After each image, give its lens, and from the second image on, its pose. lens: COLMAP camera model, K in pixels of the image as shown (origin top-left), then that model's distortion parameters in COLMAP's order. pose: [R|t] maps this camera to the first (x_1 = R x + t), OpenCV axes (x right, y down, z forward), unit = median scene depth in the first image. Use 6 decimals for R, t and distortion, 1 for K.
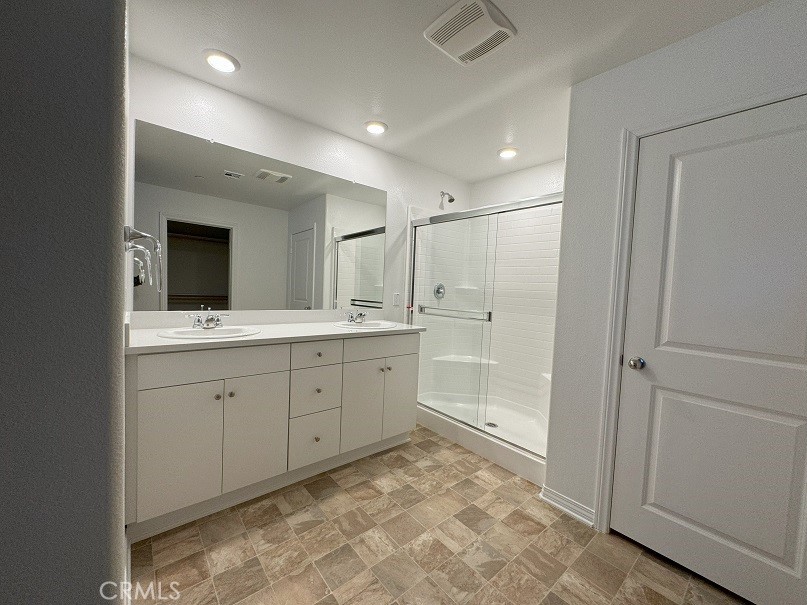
lens RADIAL K [[321.1, 0, 402.0], [0, 321.1, 303.9], [0, 0, 1]] dist [-0.004440, -0.000136]
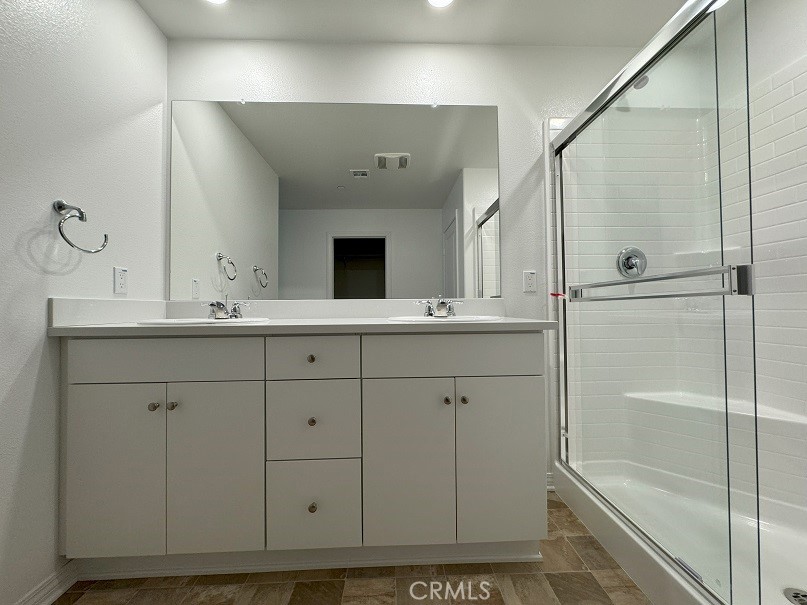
lens RADIAL K [[321.1, 0, 404.1], [0, 321.1, 302.2], [0, 0, 1]] dist [-0.004440, -0.000136]
pose [[0.786193, -0.062283, -0.614834, 0.163325], [0.013382, 0.996391, -0.083824, 0.071049], [0.617836, 0.057674, 0.784189, 0.427655]]
